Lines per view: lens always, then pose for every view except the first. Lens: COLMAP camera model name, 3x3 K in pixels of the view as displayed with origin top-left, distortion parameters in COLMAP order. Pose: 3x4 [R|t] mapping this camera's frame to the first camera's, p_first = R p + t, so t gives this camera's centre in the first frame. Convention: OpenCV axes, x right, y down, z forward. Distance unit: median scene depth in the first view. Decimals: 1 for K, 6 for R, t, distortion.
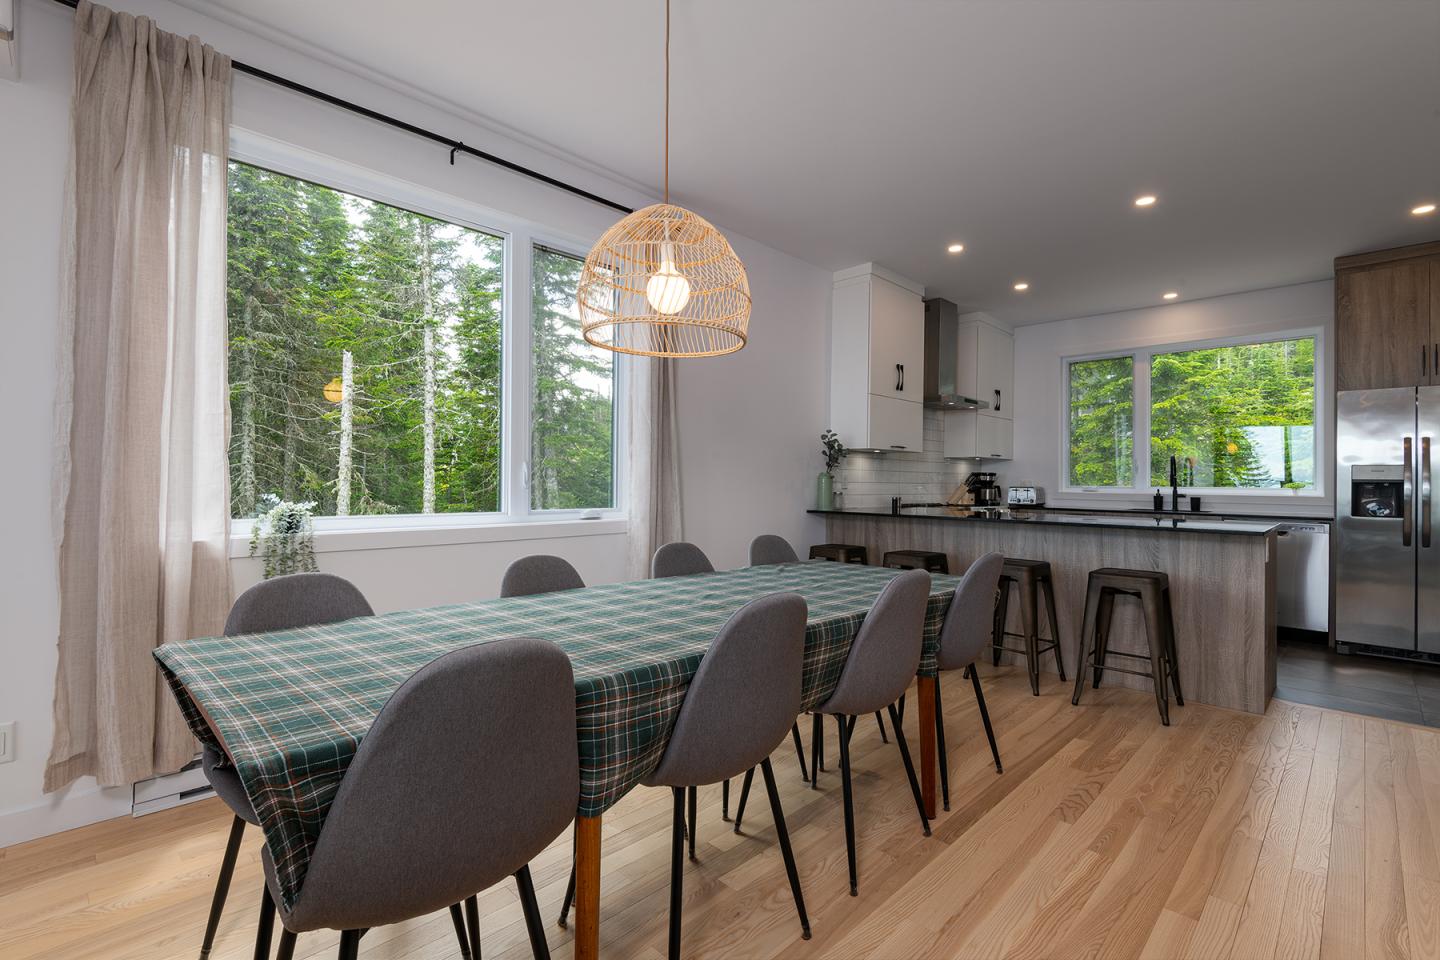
lens RADIAL K [[644.6, 0, 723.9], [0, 644.6, 474.9], [0, 0, 1]] dist [0.003246, -0.001518]
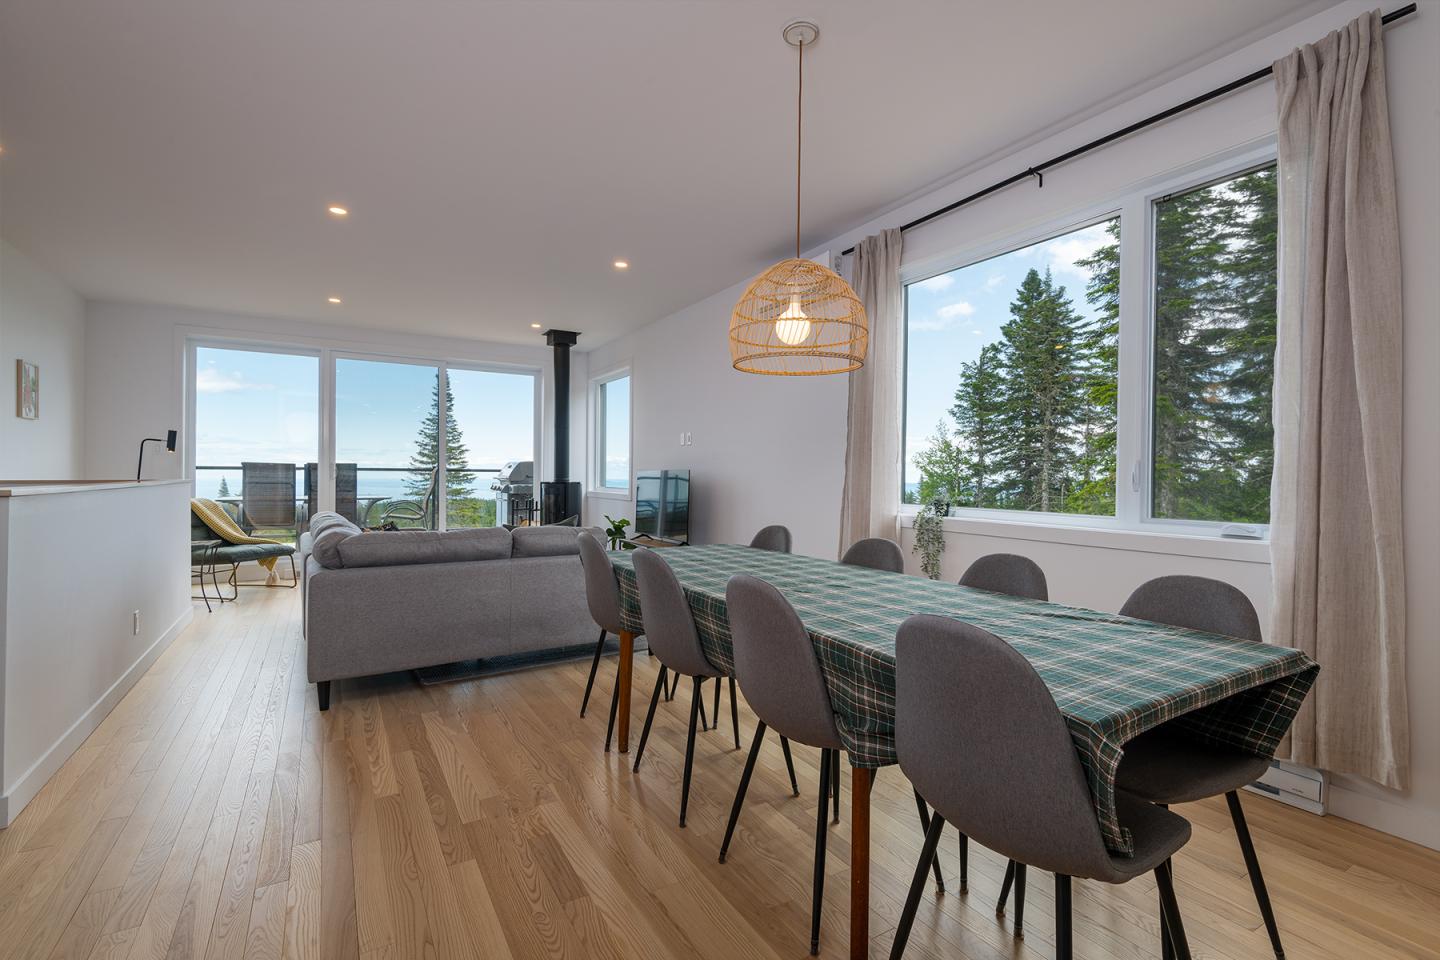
lens RADIAL K [[659.8, 0, 728.9], [0, 659.8, 483.6], [0, 0, 1]] dist [-0.002829, -0.000112]
pose [[-0.251187, 0.002416, -0.967936, 0.555309], [-0.003148, 0.999990, 0.003313, 0.006952], [0.967934, 0.003879, -0.251177, 0.559688]]
